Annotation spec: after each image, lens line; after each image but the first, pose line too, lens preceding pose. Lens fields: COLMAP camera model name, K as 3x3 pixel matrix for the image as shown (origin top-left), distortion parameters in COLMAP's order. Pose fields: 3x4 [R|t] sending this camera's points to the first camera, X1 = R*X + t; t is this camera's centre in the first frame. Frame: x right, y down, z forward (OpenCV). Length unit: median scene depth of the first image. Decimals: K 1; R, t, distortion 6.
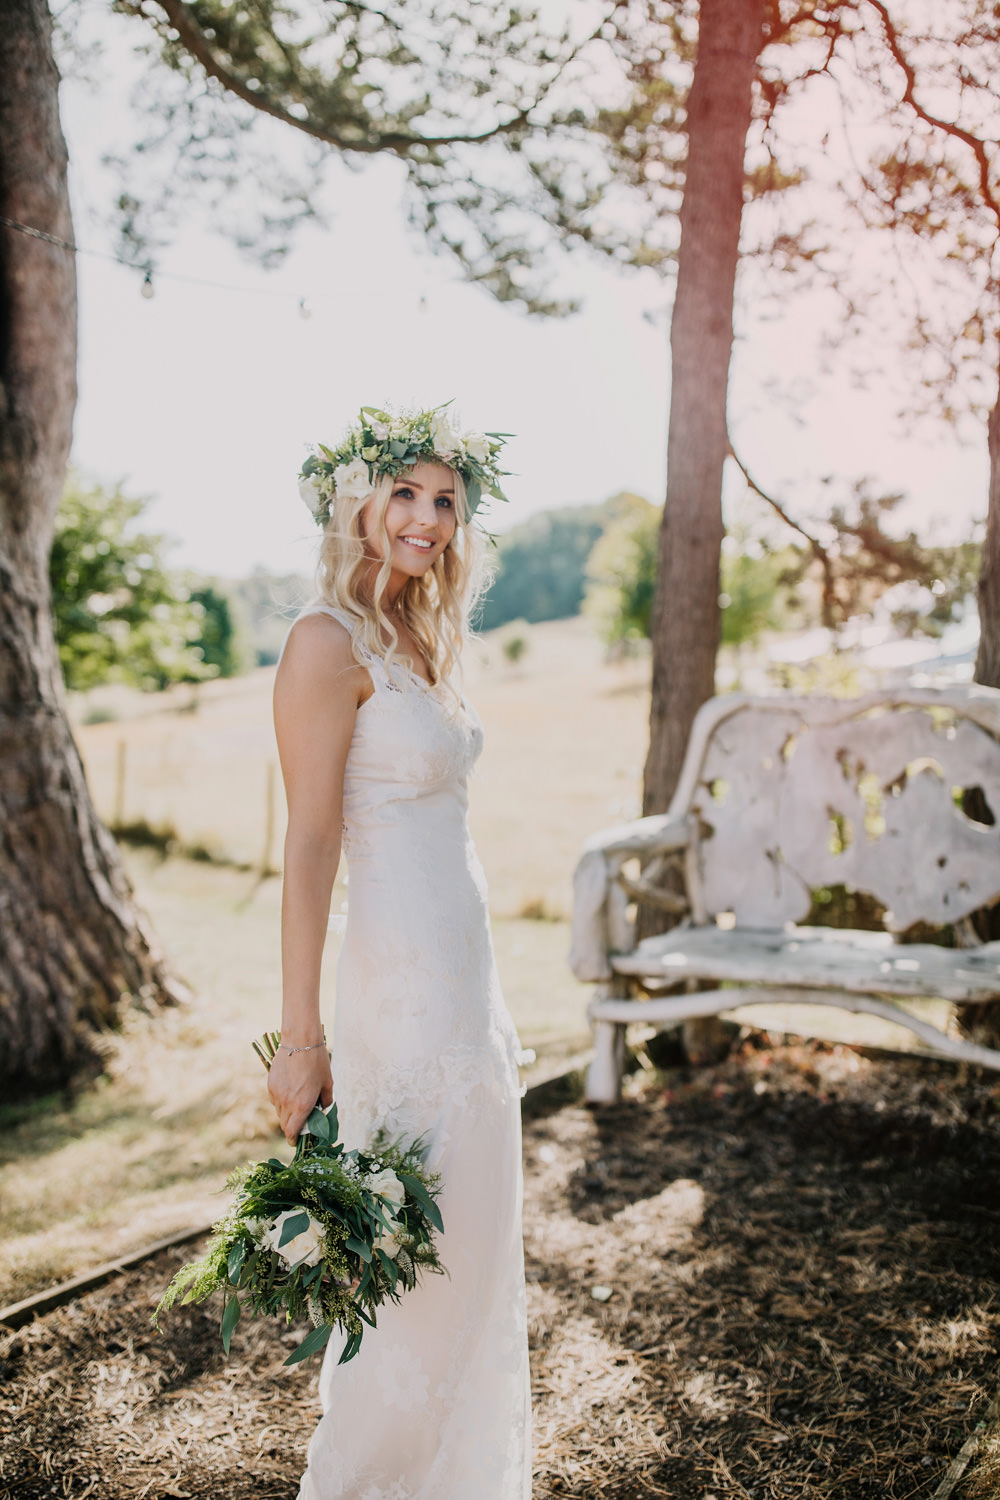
lens RADIAL K [[1419.7, 0, 500.0], [0, 1419.7, 750.0], [0, 0, 1]] dist [-0.010089, 0.000247]
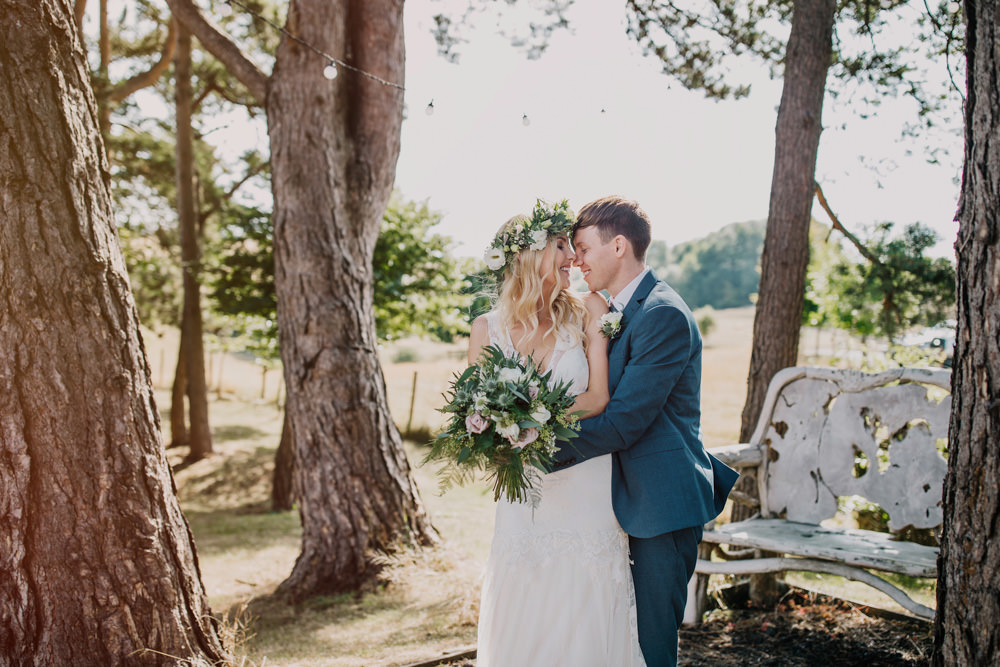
lens RADIAL K [[1047.4, 0, 499.6], [0, 1047.4, 344.1], [0, 0, 1]] dist [-0.003872, -0.012075]
pose [[0.980509, 0.061893, -0.186473, 0.045385], [-0.070608, 0.996684, -0.040454, 0.003157], [0.183350, 0.052832, 0.981627, -0.118865]]
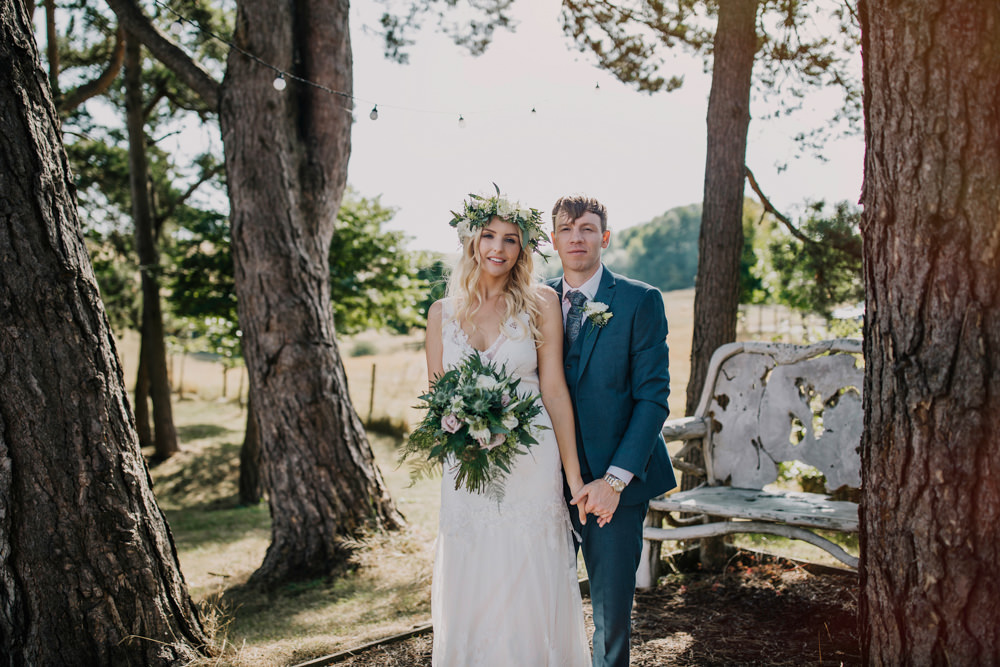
lens RADIAL K [[1023.6, 0, 500.0], [0, 1023.6, 333.5], [0, 0, 1]] dist [-0.000745, 0.006827]
pose [[0.989549, 0.020293, -0.142759, 0.049685], [-0.026560, 0.998759, -0.042129, 0.004988], [0.141727, 0.045481, 0.988860, -0.143056]]
